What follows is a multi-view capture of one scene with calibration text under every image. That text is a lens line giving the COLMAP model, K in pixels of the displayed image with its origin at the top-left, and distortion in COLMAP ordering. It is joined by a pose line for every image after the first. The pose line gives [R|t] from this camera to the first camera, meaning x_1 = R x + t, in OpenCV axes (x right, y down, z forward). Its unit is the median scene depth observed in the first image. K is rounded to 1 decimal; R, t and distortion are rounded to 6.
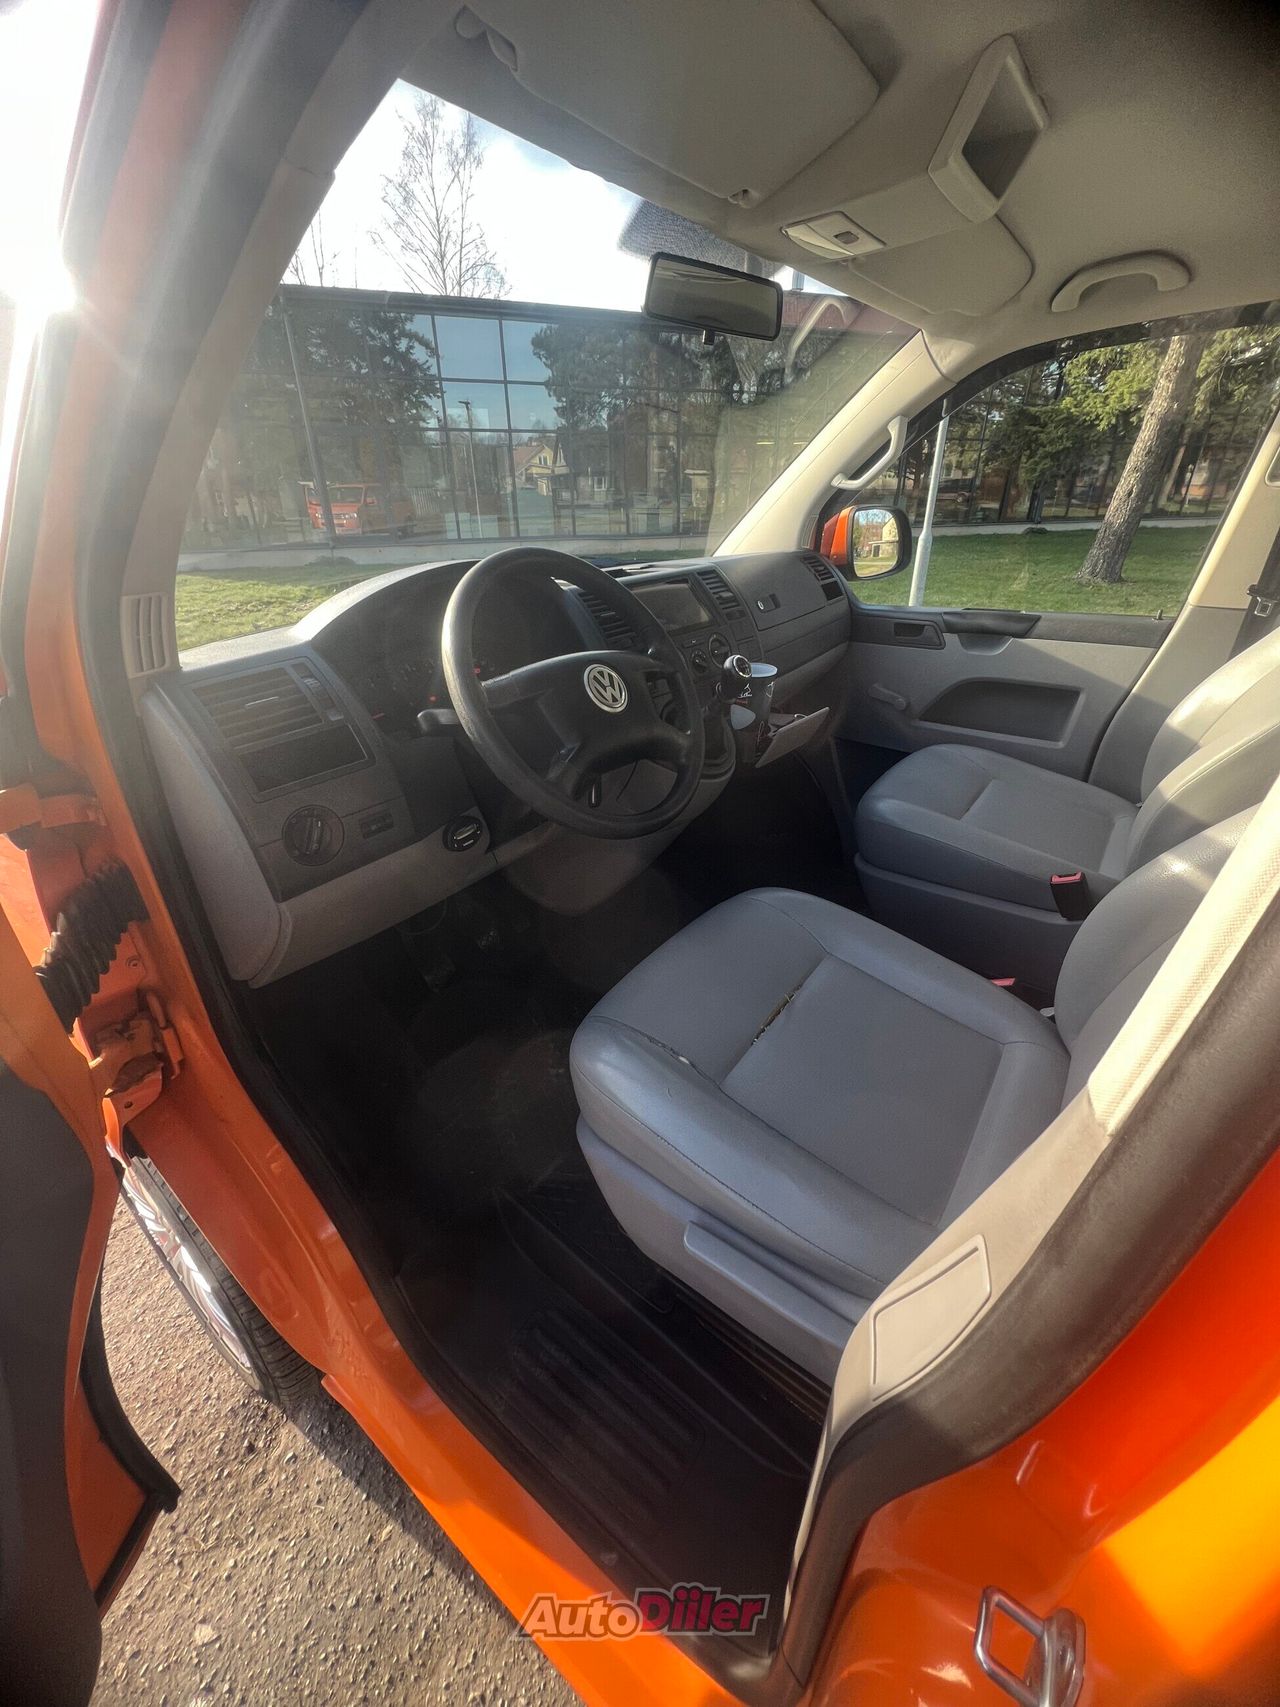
lens RADIAL K [[684.7, 0, 642.0], [0, 684.7, 851.6], [0, 0, 1]] dist [-0.003829, -0.000127]
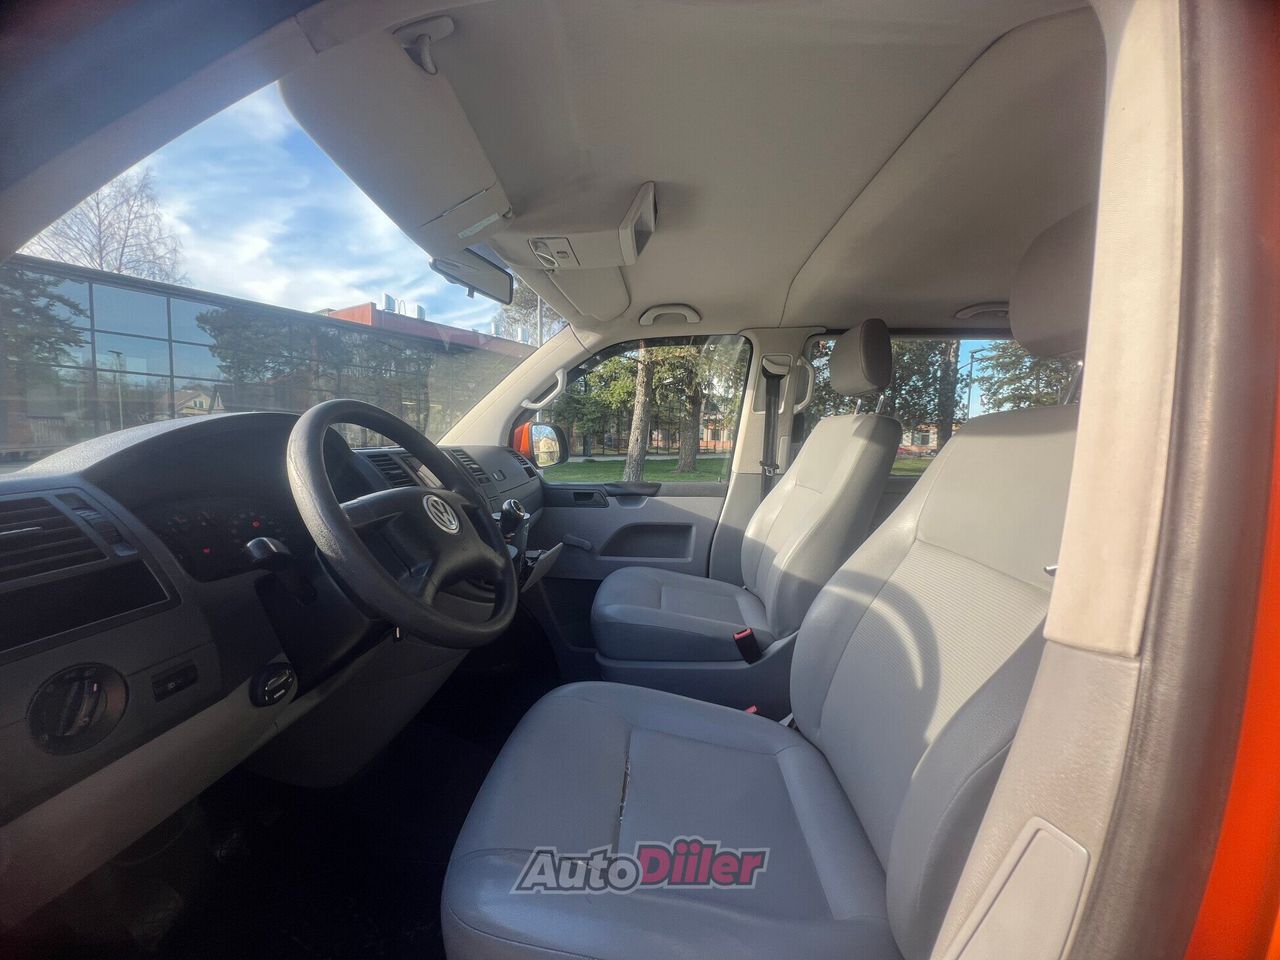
lens RADIAL K [[511.3, 0, 639.2], [0, 511.3, 477.6], [0, 0, 1]] dist [0.001515, -0.002225]
pose [[0.833464, -0.008278, 0.552511, -0.126283], [0.226688, 0.916998, -0.328220, 0.029143], [-0.503934, 0.398807, 0.766161, 0.084813]]
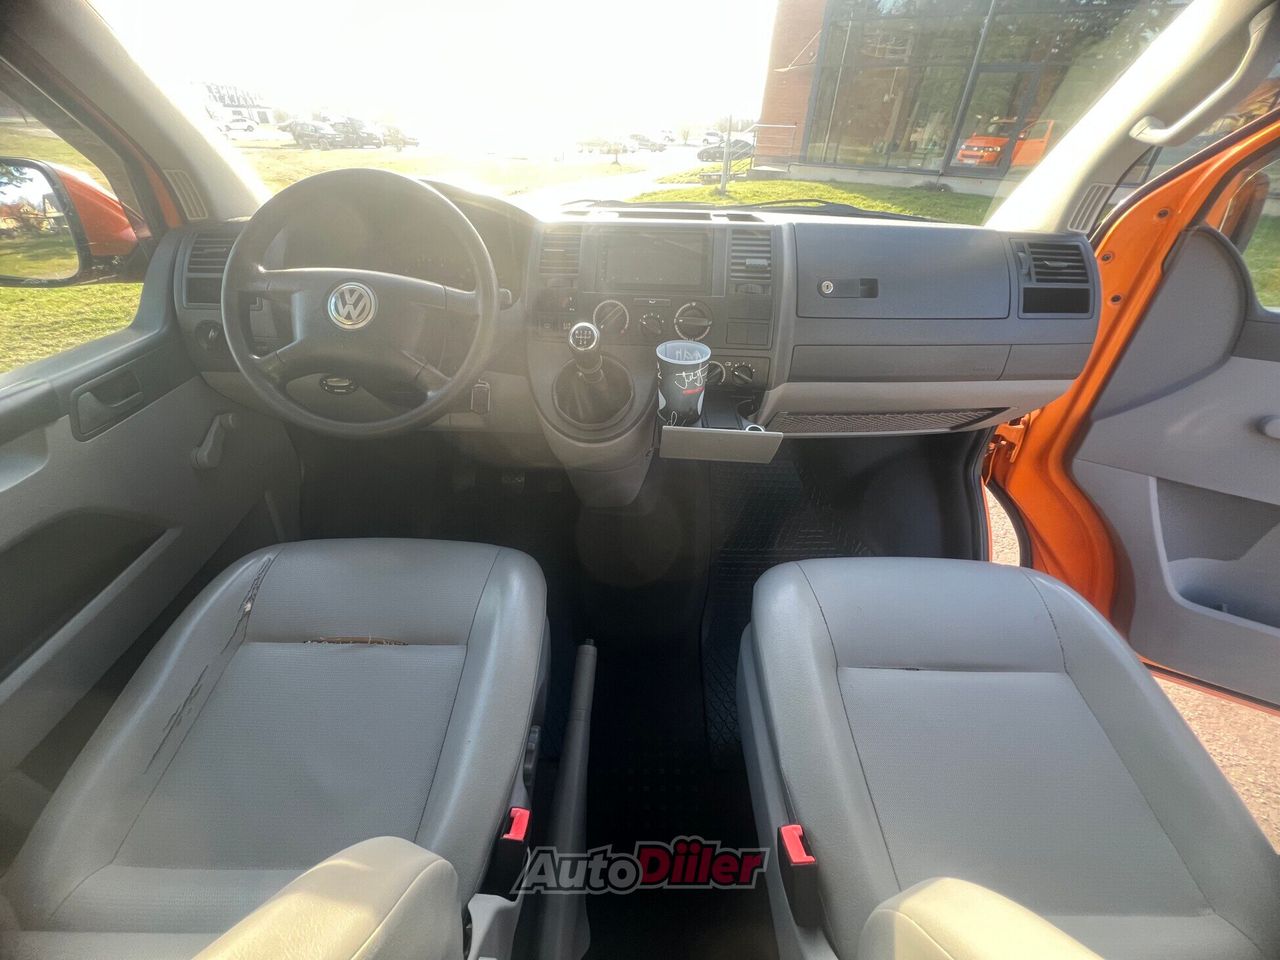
lens RADIAL K [[513.5, 0, 640.0], [0, 513.5, 480.0], [0, 0, 1]] dist [-0.003829, -0.000127]
pose [[0.603445, 0.483820, -0.633855, 0.467688], [-0.401601, 0.871124, 0.282594, -0.215635], [0.688891, 0.084027, 0.719978, 0.385264]]
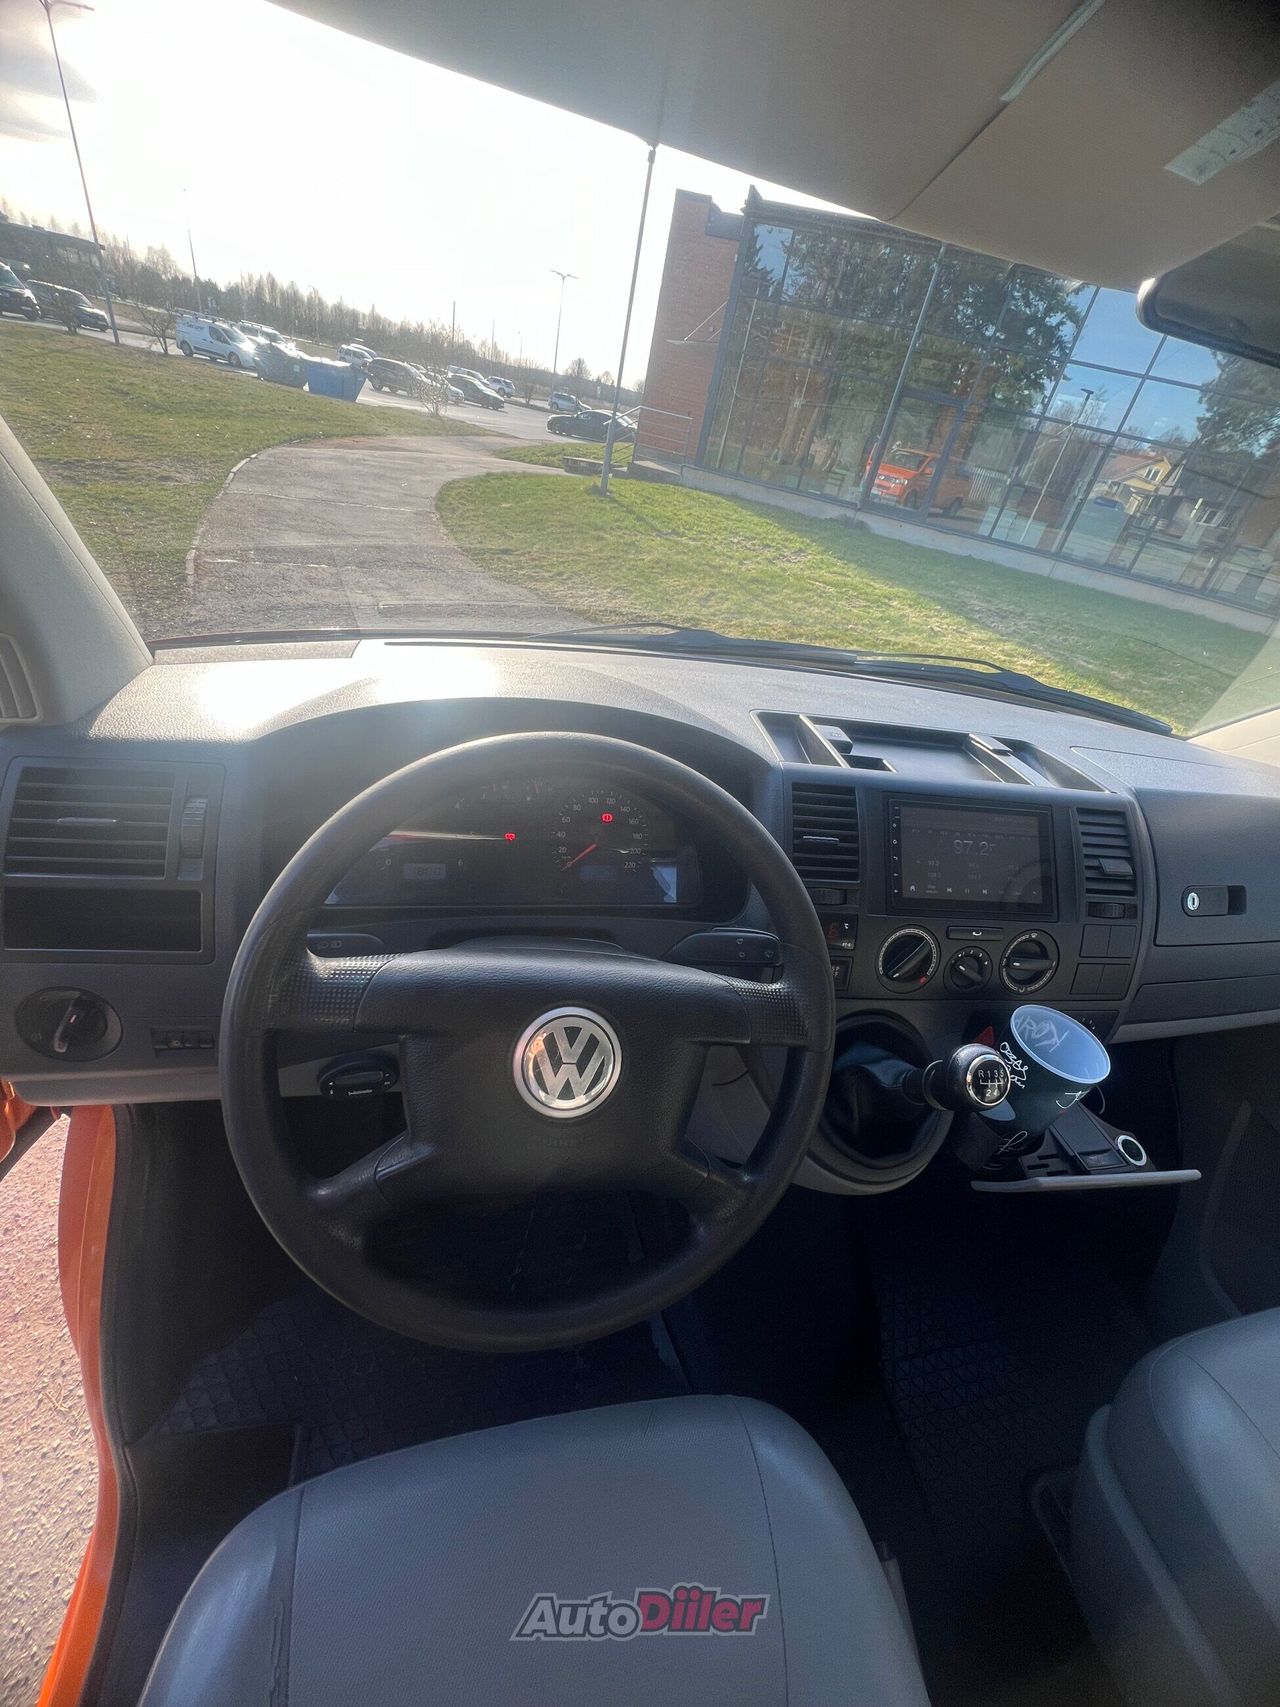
lens RADIAL K [[684.7, 0, 642.0], [0, 684.7, 851.6], [0, 0, 1]] dist [-0.003829, -0.000127]
pose [[0.742915, 0.490612, -0.455386, 0.070392], [-0.473196, 0.866098, 0.161123, -0.244477], [0.473458, 0.095787, 0.875593, 0.301402]]
